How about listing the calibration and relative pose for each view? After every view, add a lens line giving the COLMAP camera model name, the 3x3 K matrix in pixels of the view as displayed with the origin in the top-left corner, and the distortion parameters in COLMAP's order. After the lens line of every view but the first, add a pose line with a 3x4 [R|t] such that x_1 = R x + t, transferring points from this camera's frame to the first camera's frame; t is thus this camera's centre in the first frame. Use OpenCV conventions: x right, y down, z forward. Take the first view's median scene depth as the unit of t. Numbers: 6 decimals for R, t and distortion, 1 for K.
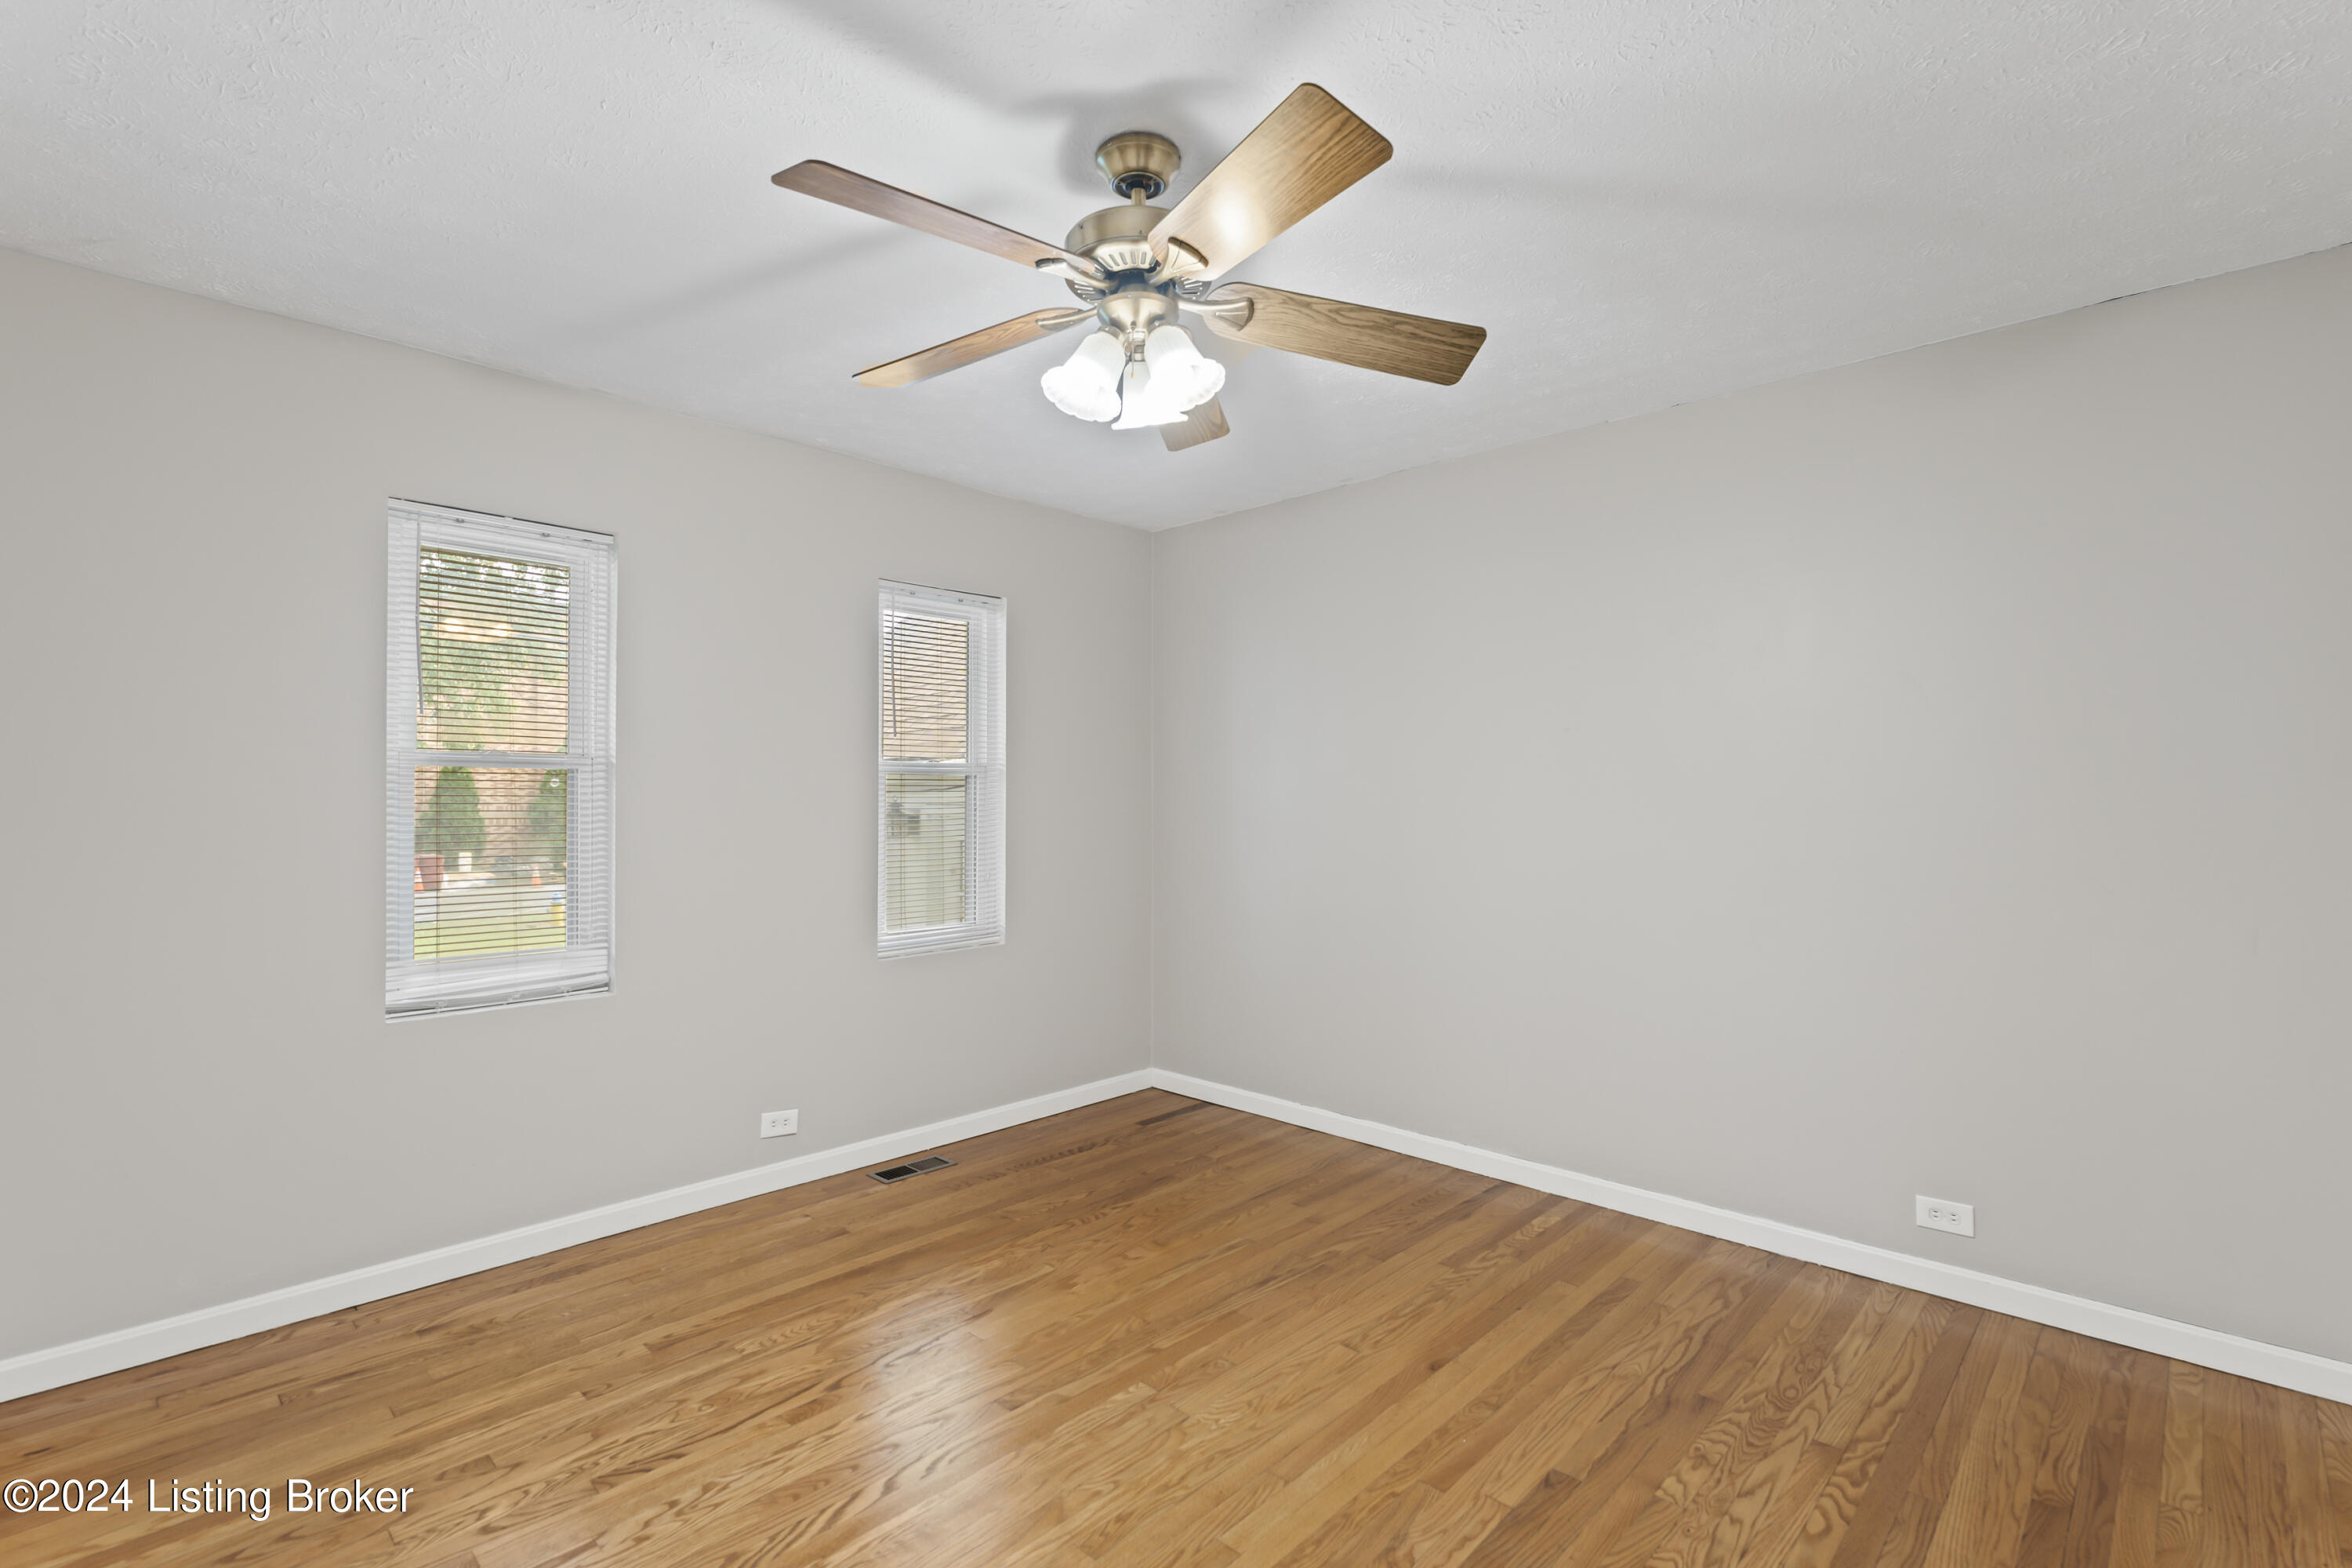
lens RADIAL K [[1050.1, 0, 1192.2], [0, 1050.1, 791.4], [0, 0, 1]] dist [-0.001803, -0.000068]
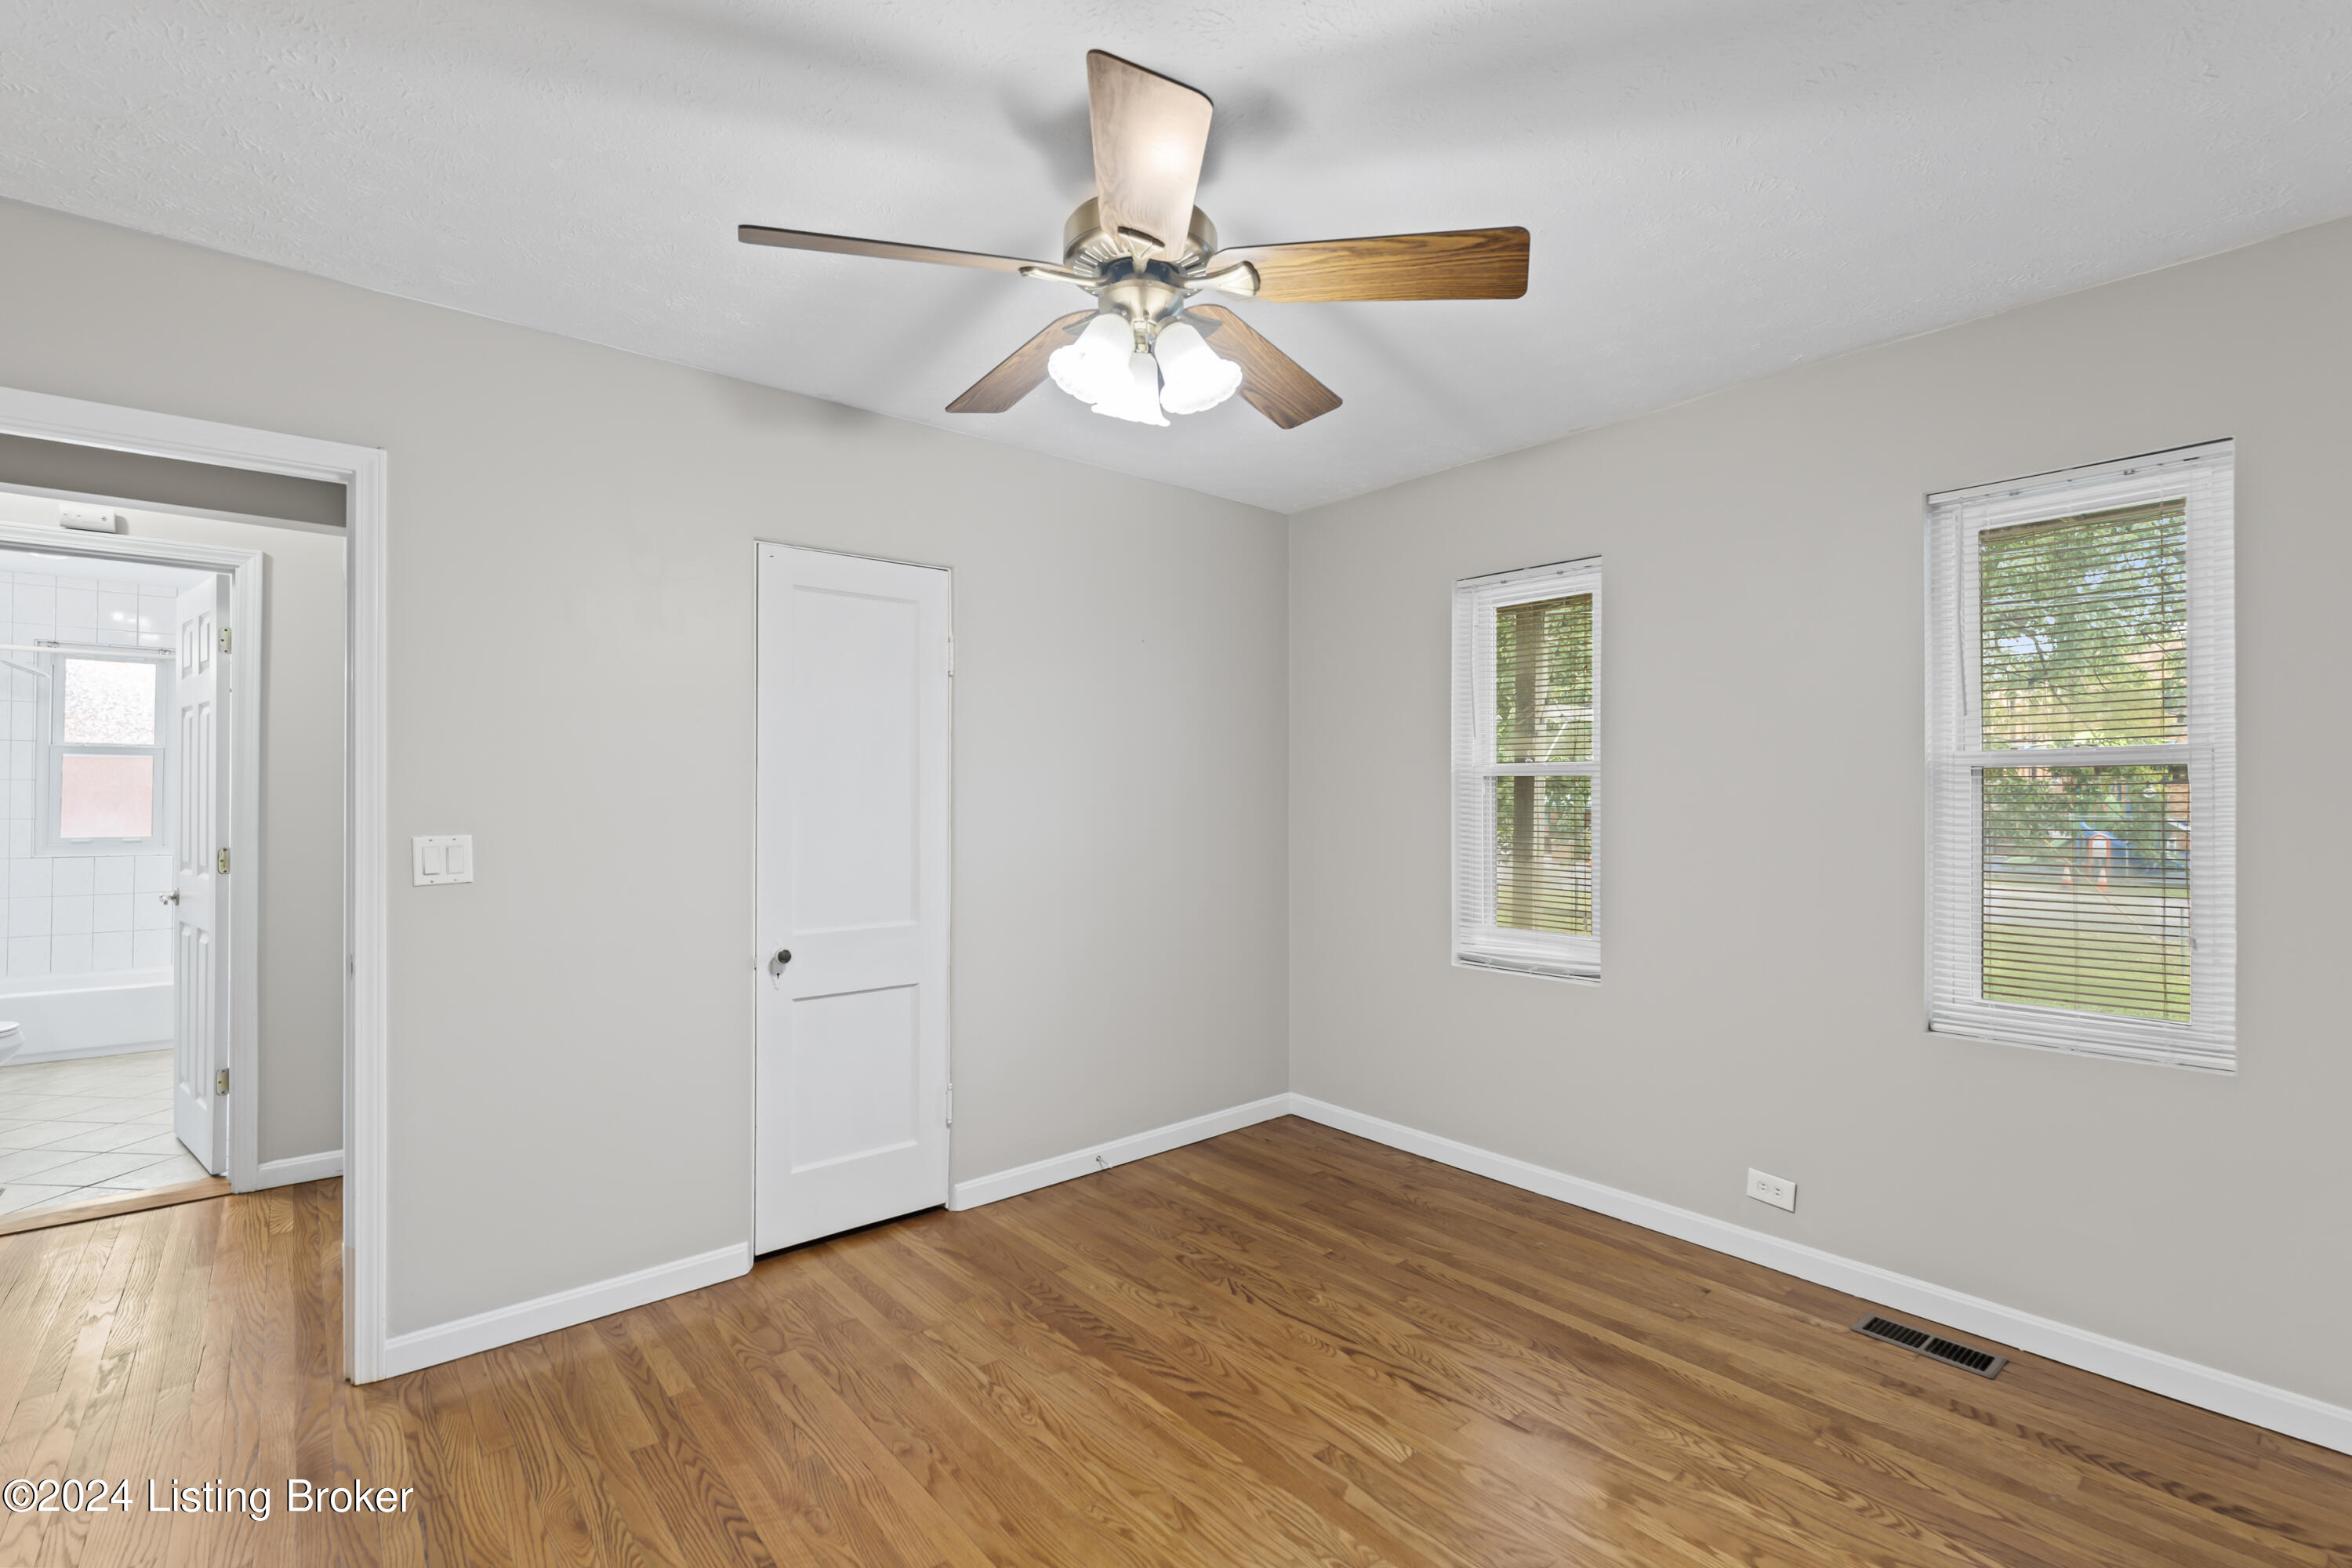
lens RADIAL K [[1050.1, 0, 1192.7], [0, 1050.1, 784.1], [0, 0, 1]] dist [-0.001803, -0.000068]
pose [[-0.095730, -0.007145, -0.995382, 0.588282], [0.005965, 0.999952, -0.007752, -0.006881], [0.995389, -0.006679, -0.095683, 0.739734]]
